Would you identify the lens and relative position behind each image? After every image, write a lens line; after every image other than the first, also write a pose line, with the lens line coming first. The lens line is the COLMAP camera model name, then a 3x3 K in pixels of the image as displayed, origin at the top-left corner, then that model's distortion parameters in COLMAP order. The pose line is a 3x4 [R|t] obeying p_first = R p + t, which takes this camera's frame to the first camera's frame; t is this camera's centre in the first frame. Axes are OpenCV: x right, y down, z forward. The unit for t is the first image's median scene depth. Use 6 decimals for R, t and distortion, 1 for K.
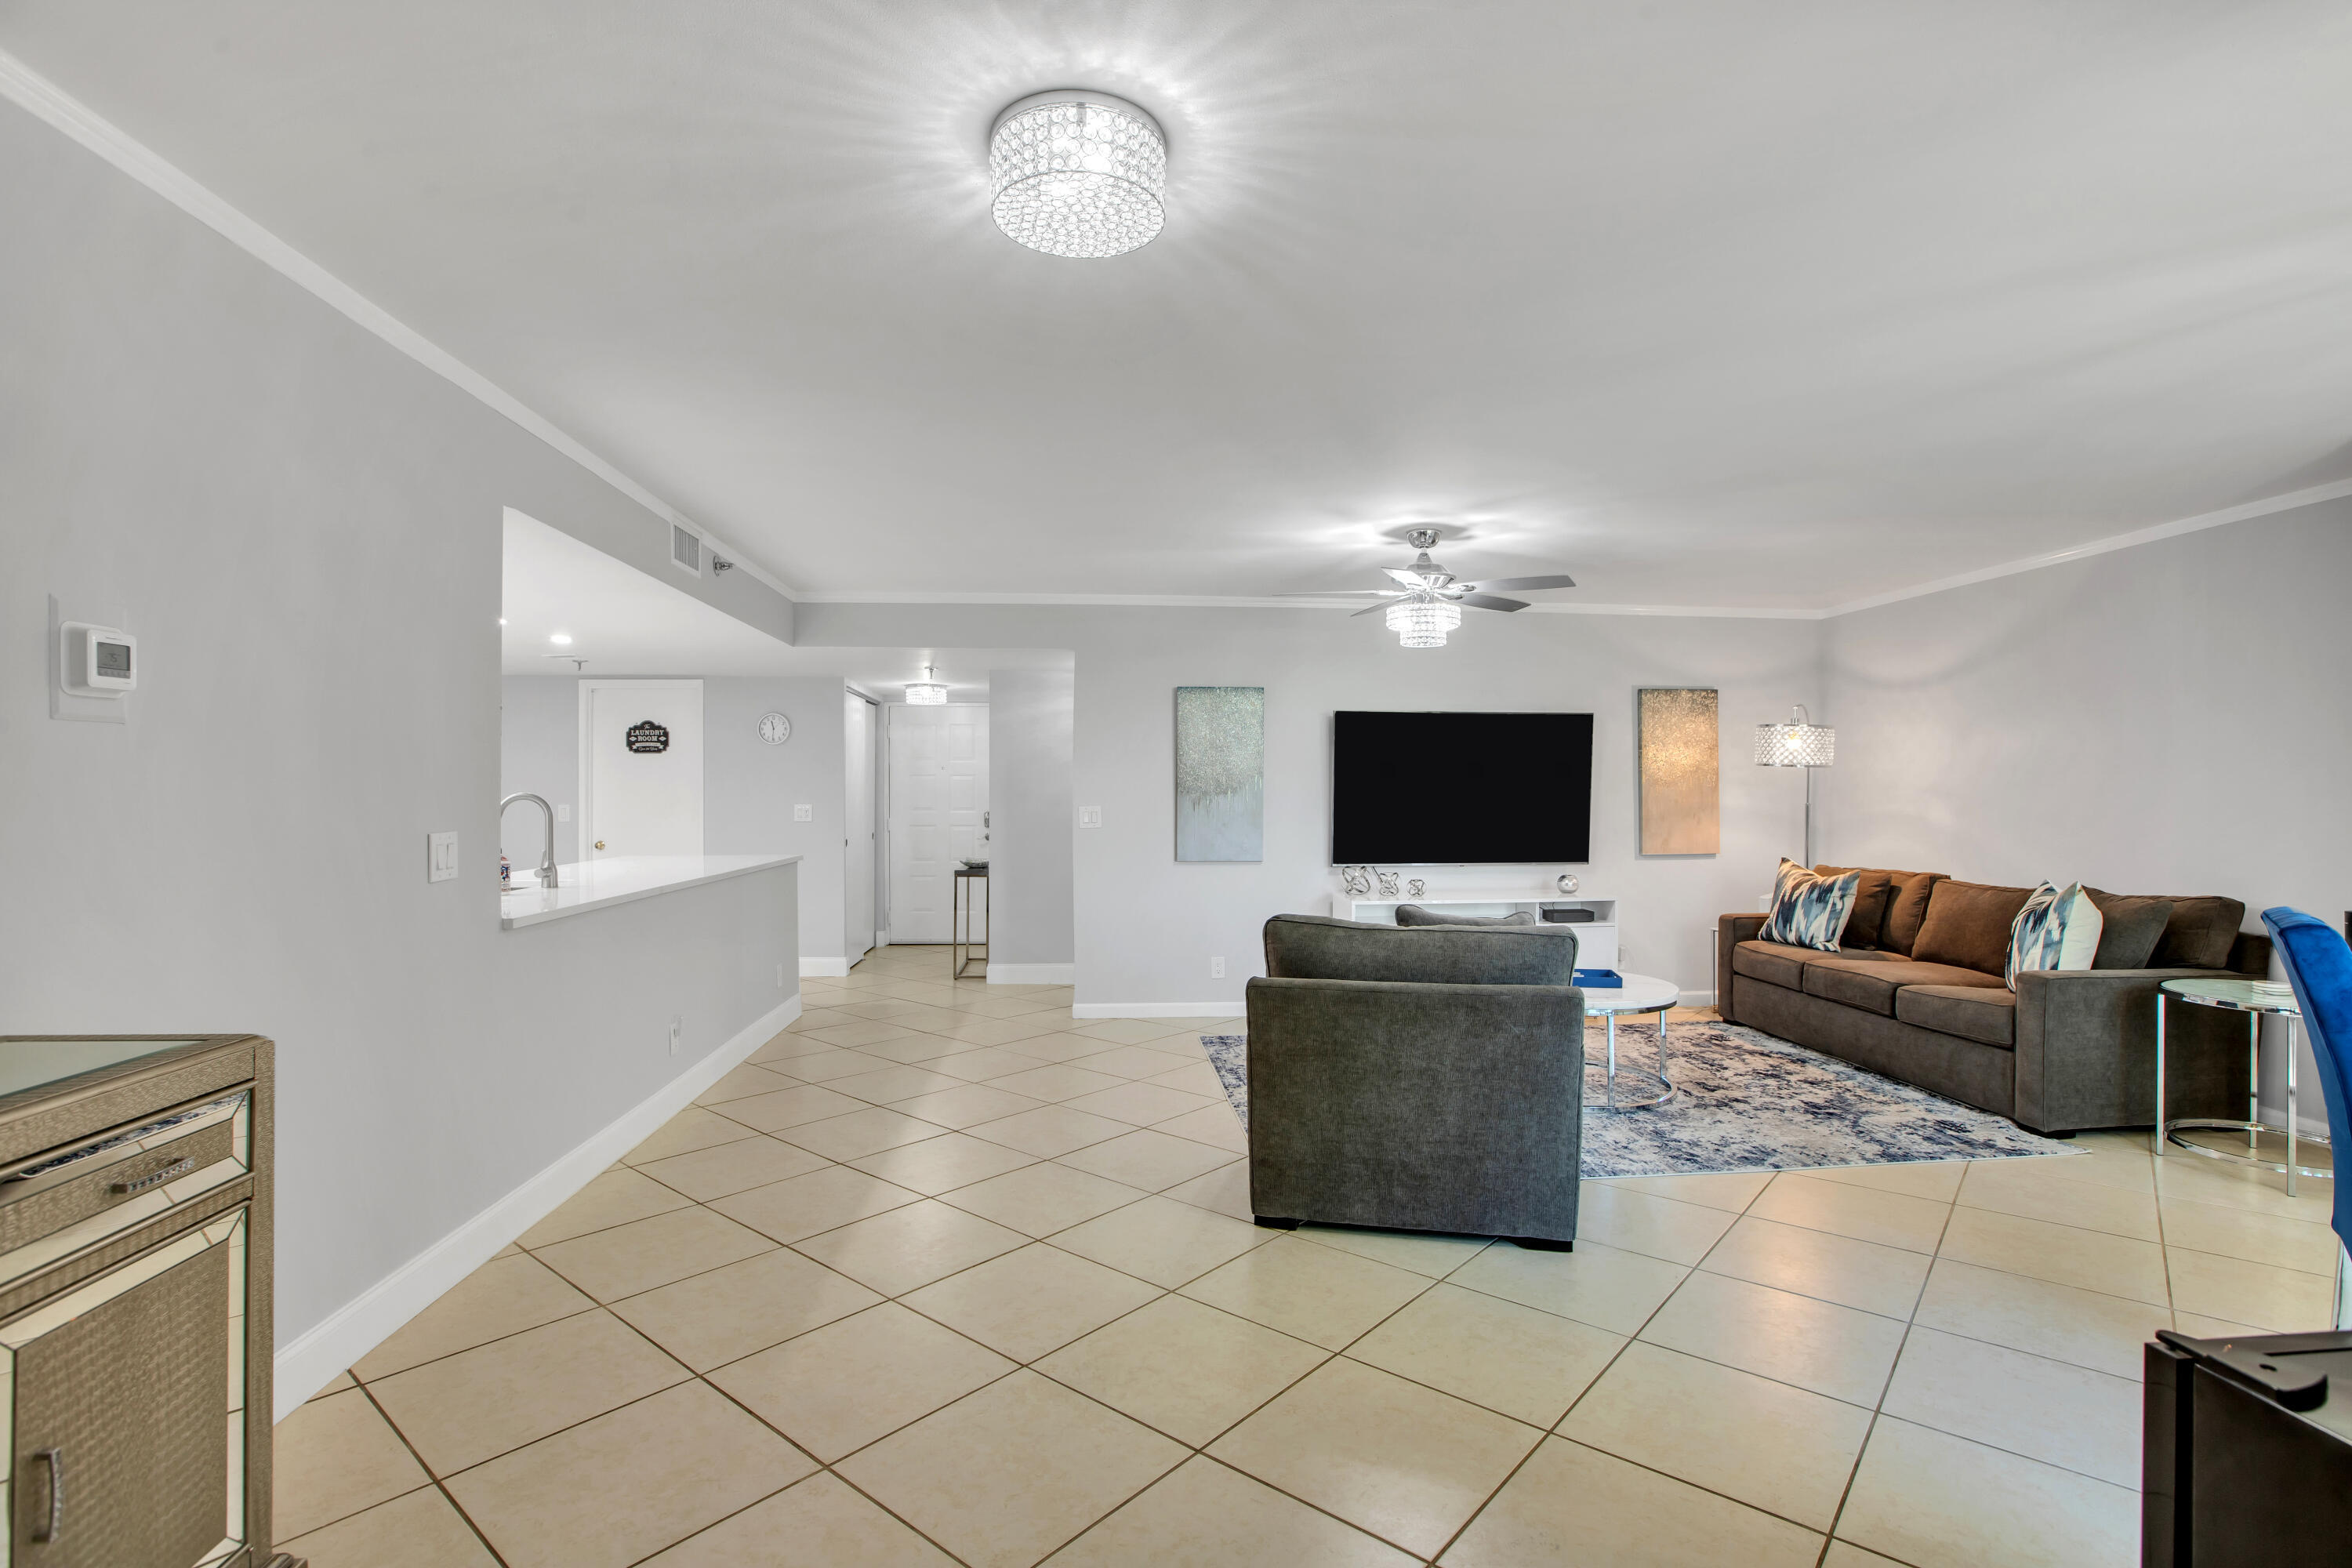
lens RADIAL K [[1125.3, 0, 1196.8], [0, 1125.3, 783.6], [0, 0, 1]] dist [-0.044309, 0.018472]
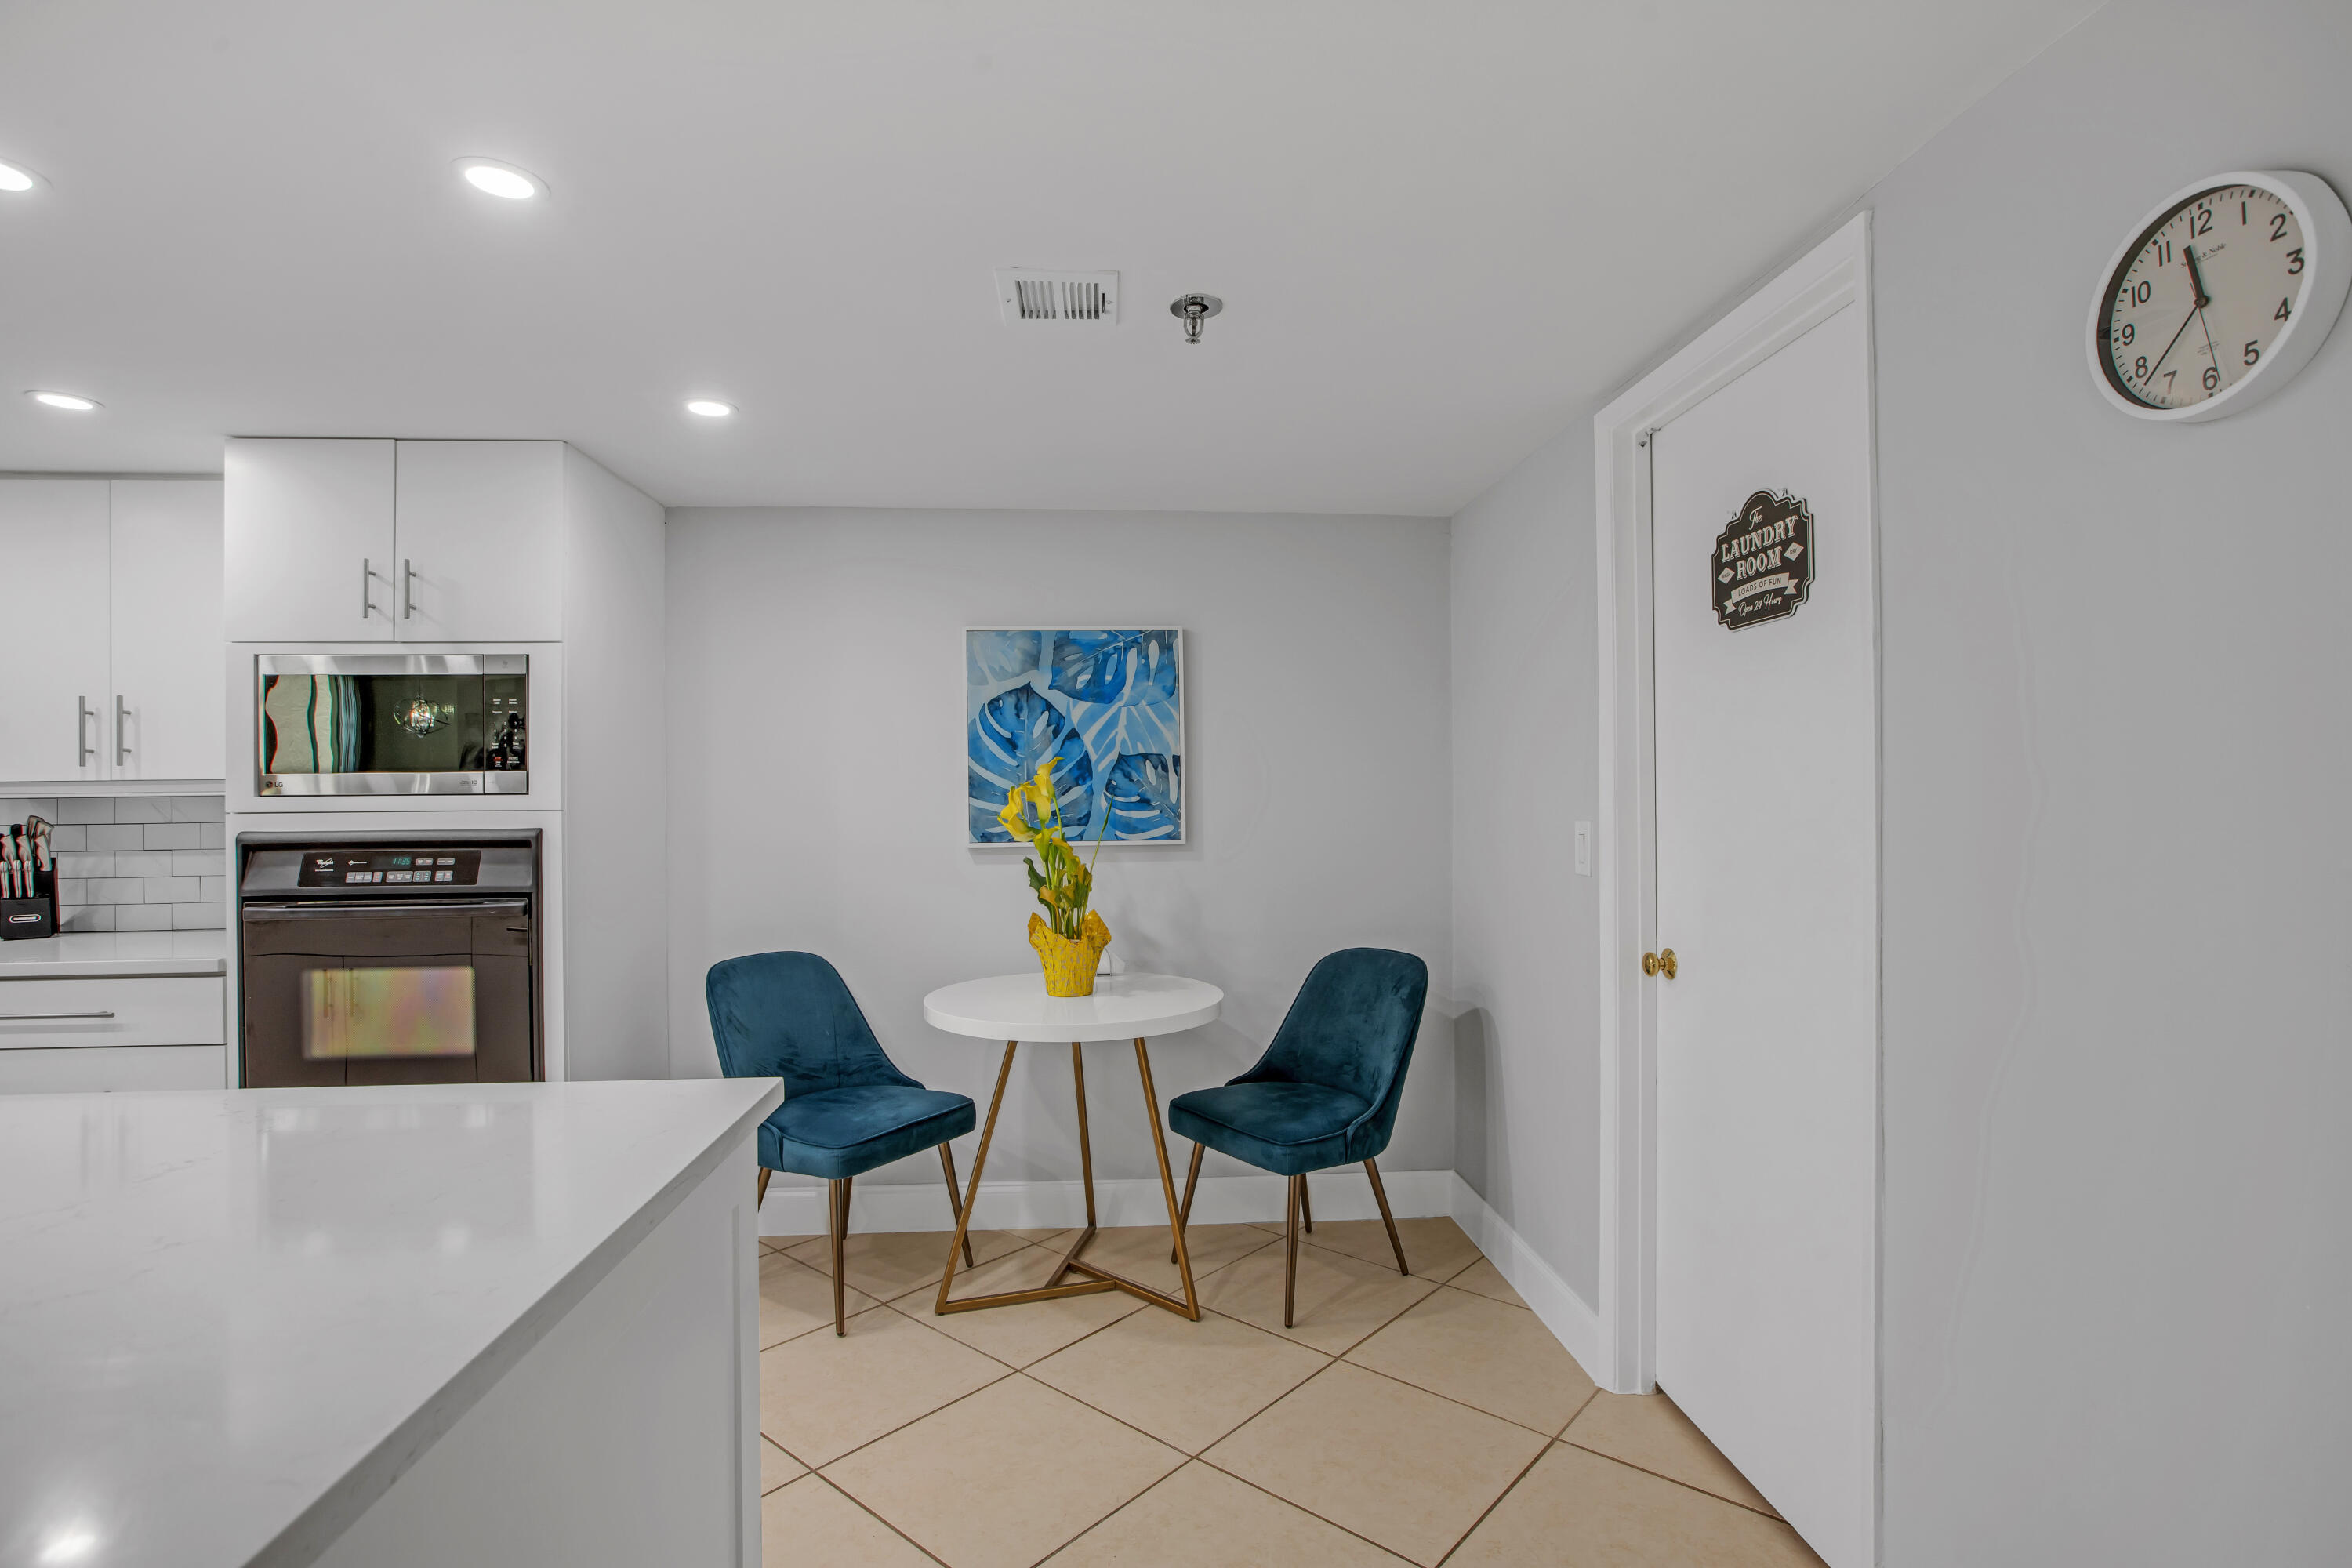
lens RADIAL K [[1125.3, 0, 1200.4], [0, 1125.3, 788.0], [0, 0, 1]] dist [-0.044309, 0.018472]
pose [[0.004187, -0.004448, -0.999981, -0.334298], [0.013732, 0.999896, -0.004390, 0.012865], [0.999897, -0.013713, 0.004248, 1.194952]]
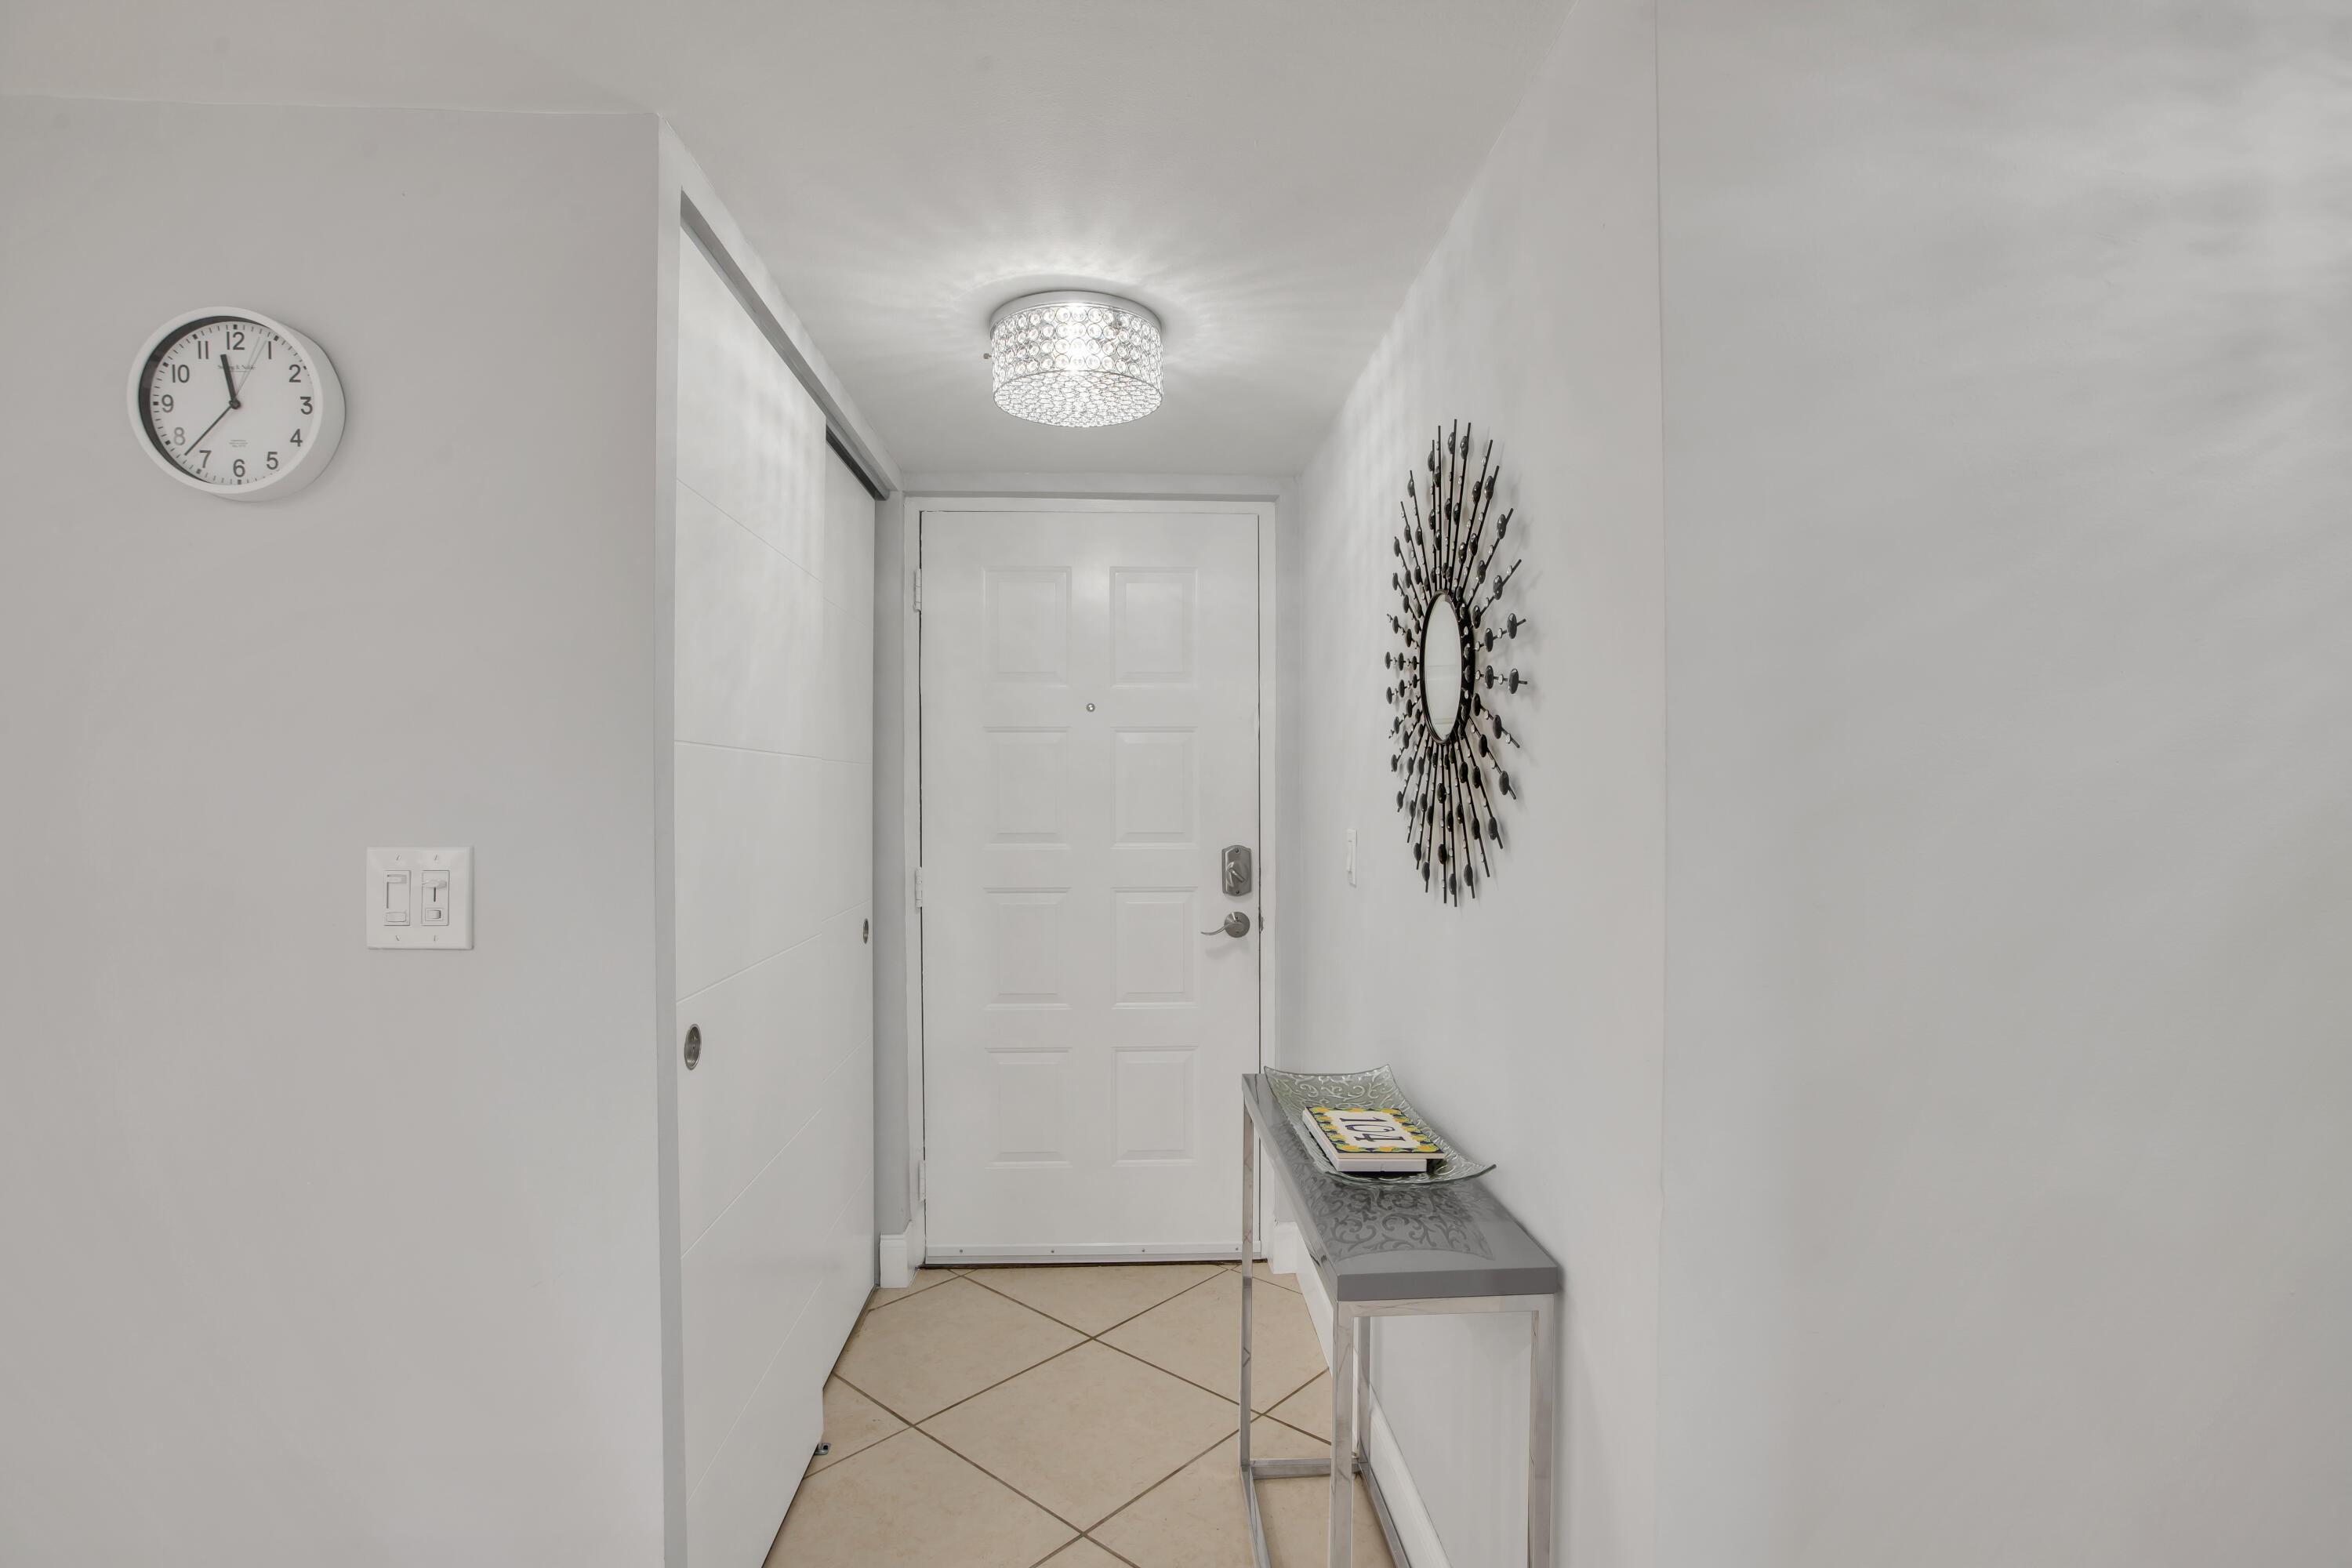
lens RADIAL K [[1125.3, 0, 1189.7], [0, 1125.3, 791.1], [0, 0, 1]] dist [-0.044309, 0.018472]
pose [[0.999368, -0.001592, -0.035517, -0.311497], [0.001980, 0.999939, 0.010889, 0.010913], [0.035498, -0.010952, 0.999310, 1.144116]]
